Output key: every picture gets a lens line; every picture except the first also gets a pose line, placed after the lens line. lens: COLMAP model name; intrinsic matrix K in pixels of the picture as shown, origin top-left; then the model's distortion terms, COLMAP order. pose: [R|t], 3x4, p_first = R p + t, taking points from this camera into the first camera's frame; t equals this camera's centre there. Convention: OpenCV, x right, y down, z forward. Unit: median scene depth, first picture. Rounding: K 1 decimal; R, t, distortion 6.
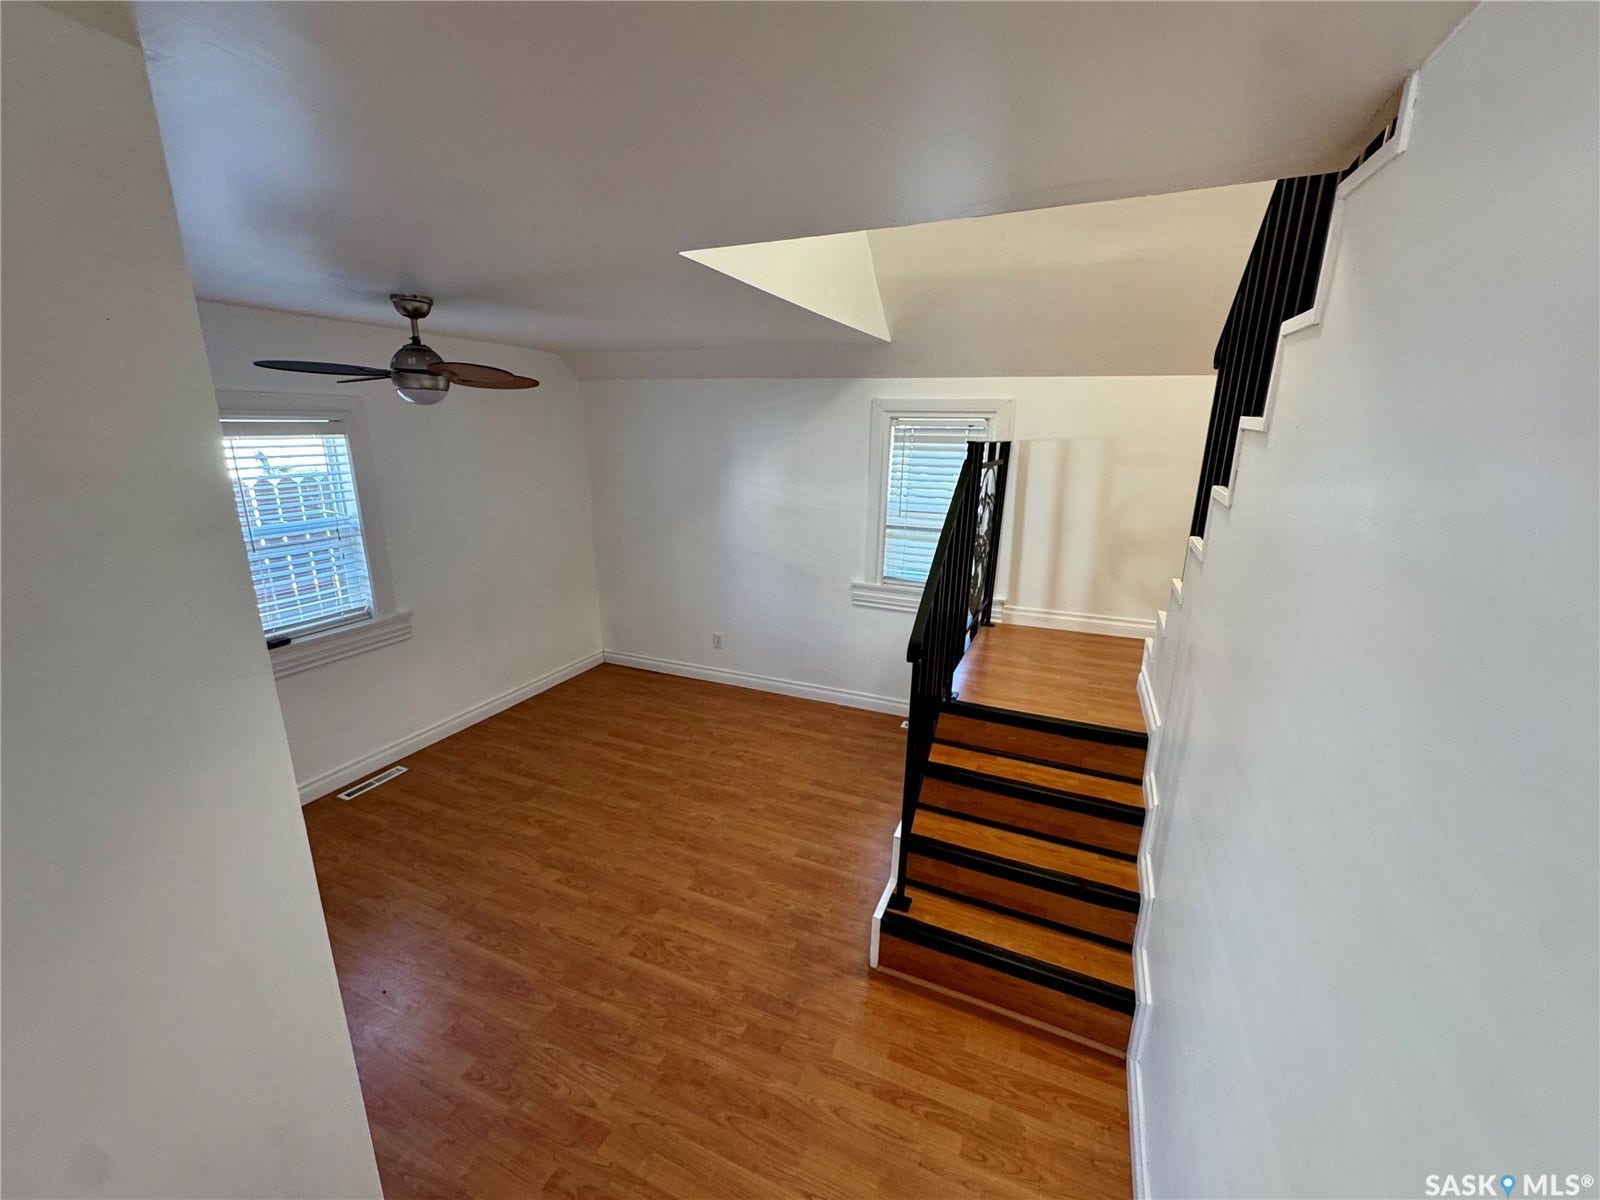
lens RADIAL K [[639.0, 0, 800.0], [0, 639.0, 600.0], [0, 0, 1]] dist [-0.006772, -0.000220]
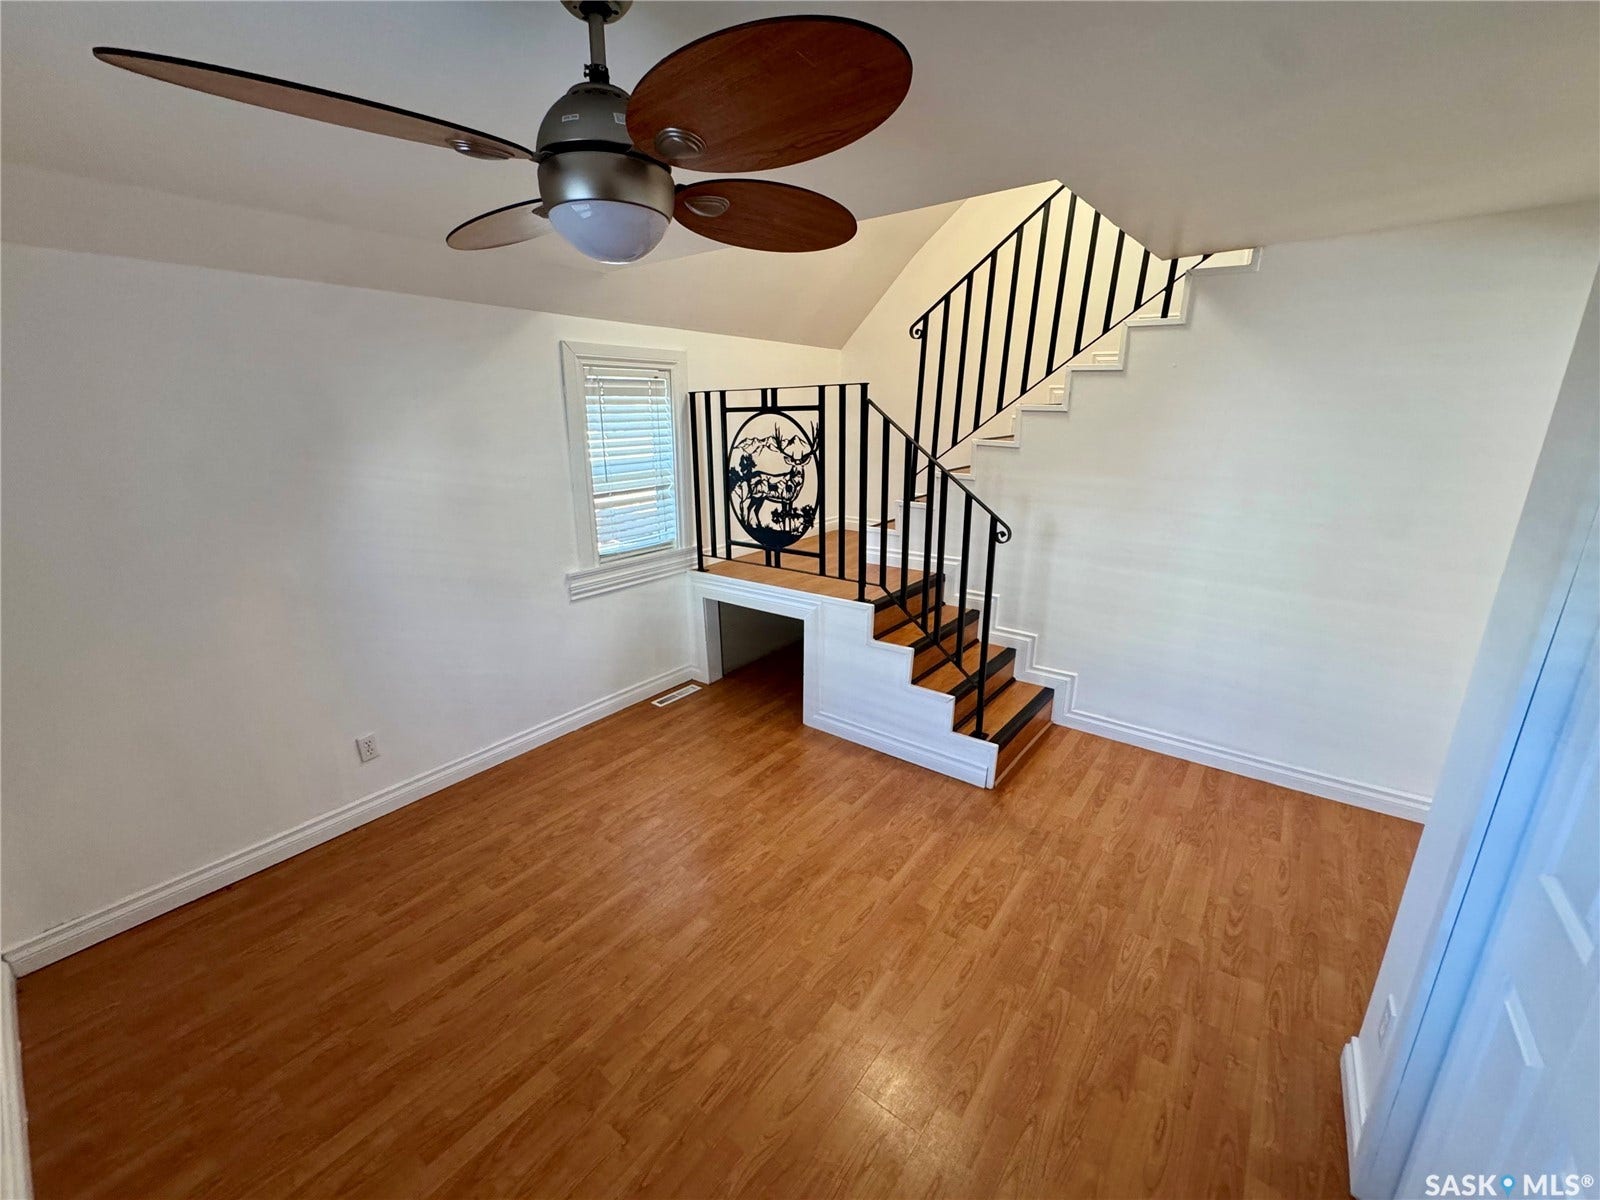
lens RADIAL K [[640.8, 0, 798.9], [0, 640.8, 598.1], [0, 0, 1]] dist [-0.002567, -0.000147]
pose [[0.251936, -0.289657, 0.923378, -0.856589], [0.262669, 0.938804, 0.222829, -0.147125], [-0.931415, 0.186404, 0.312602, 0.699577]]
